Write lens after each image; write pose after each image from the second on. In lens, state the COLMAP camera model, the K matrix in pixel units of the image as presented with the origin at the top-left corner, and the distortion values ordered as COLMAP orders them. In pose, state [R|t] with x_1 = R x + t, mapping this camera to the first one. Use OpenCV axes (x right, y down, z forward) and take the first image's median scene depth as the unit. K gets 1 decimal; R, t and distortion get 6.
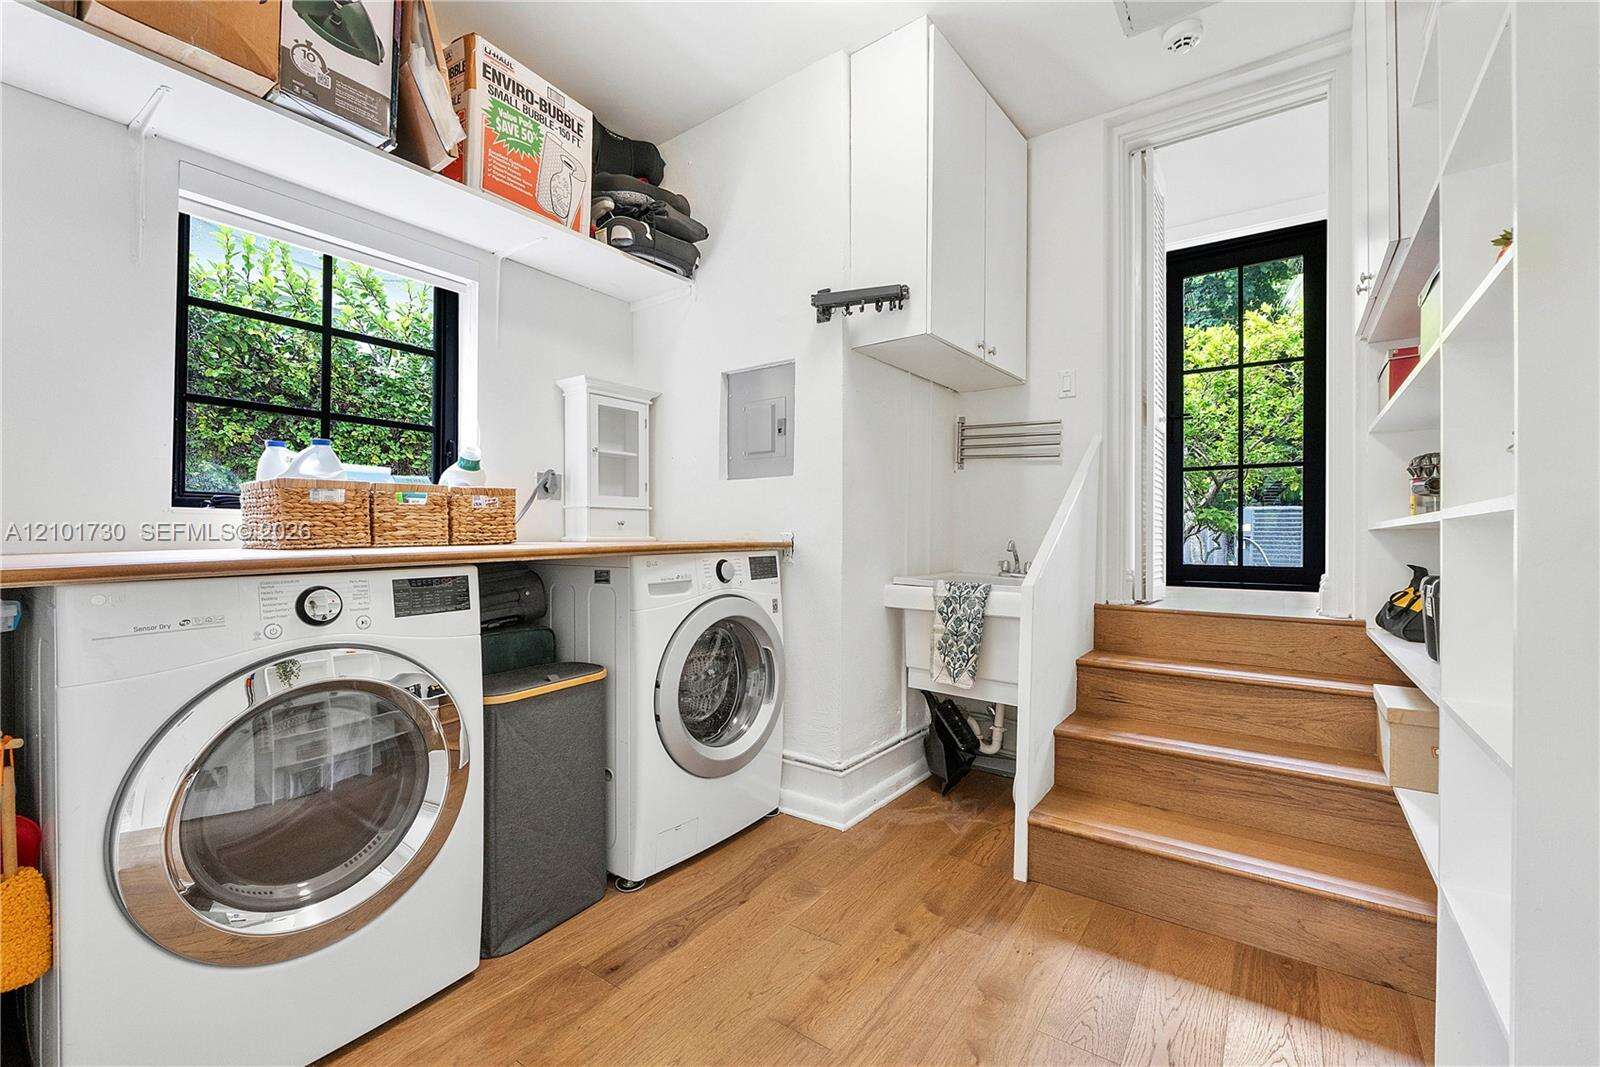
lens RADIAL K [[678.8, 0, 795.3], [0, 678.8, 537.2], [0, 0, 1]] dist [-0.004264, -0.000452]
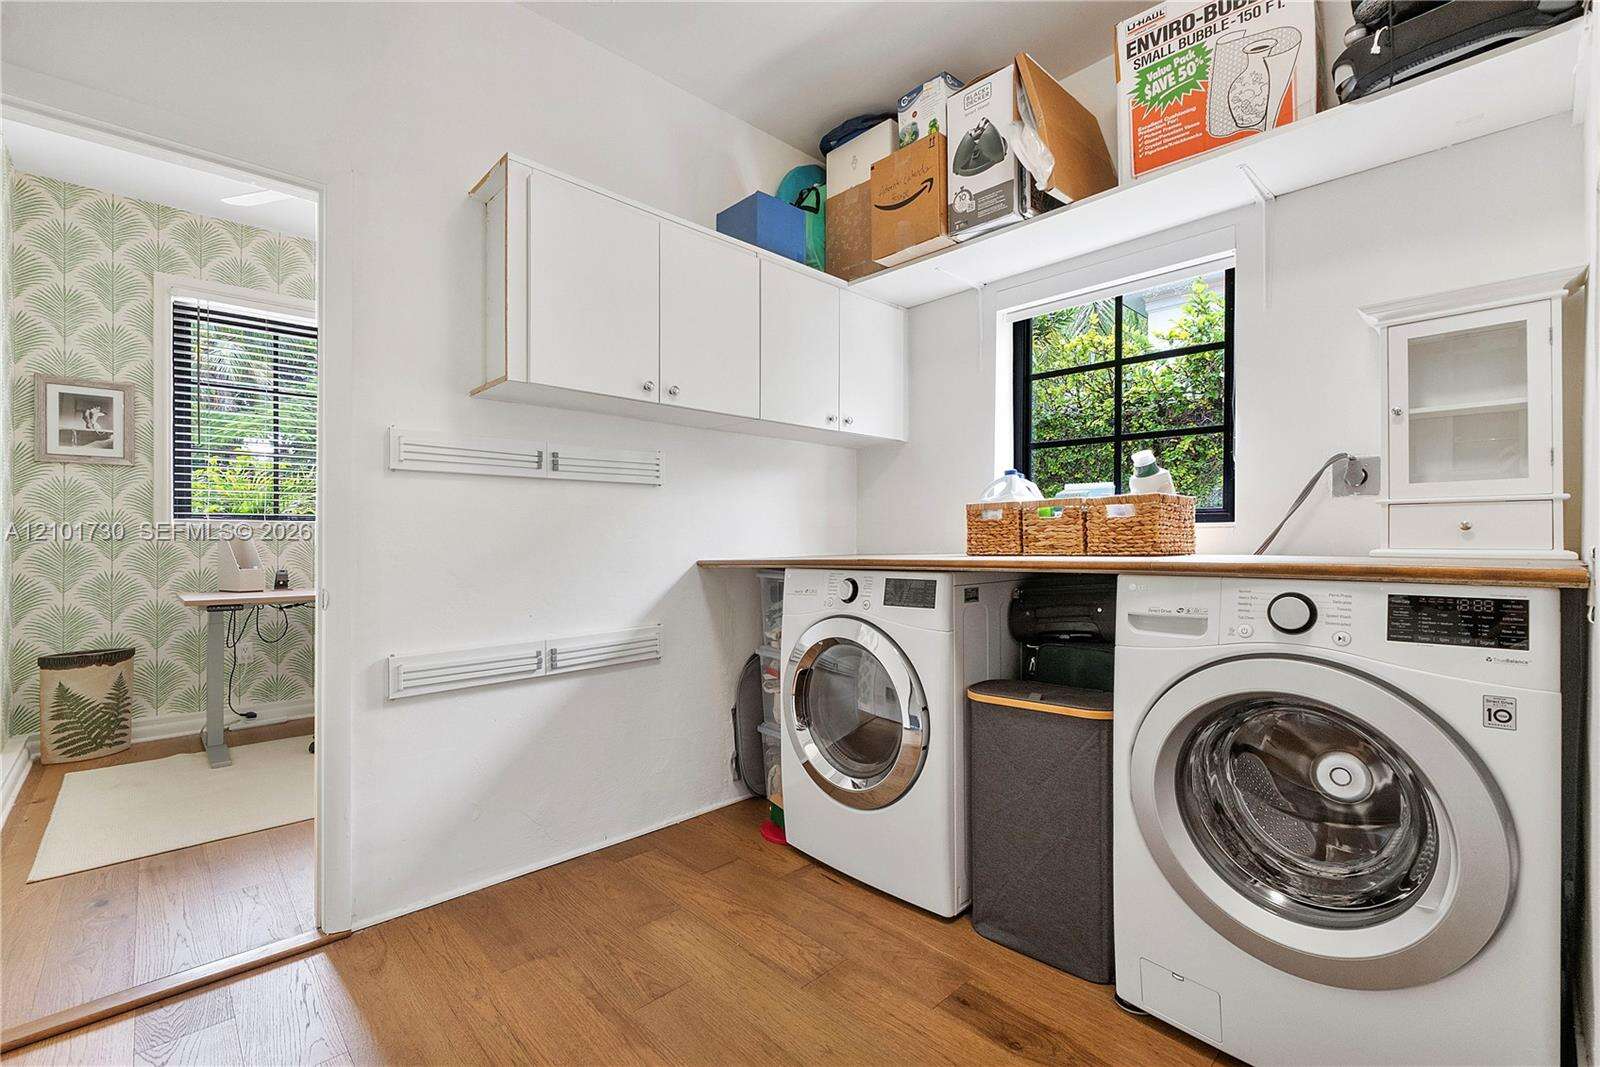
lens RADIAL K [[678.8, 0, 795.3], [0, 678.8, 537.2], [0, 0, 1]] dist [-0.004264, -0.000452]
pose [[-0.178966, 0.002463, -0.983852, 0.548658], [-0.000810, 0.999996, 0.002651, -0.017650], [0.983855, 0.001272, -0.178963, 0.713042]]
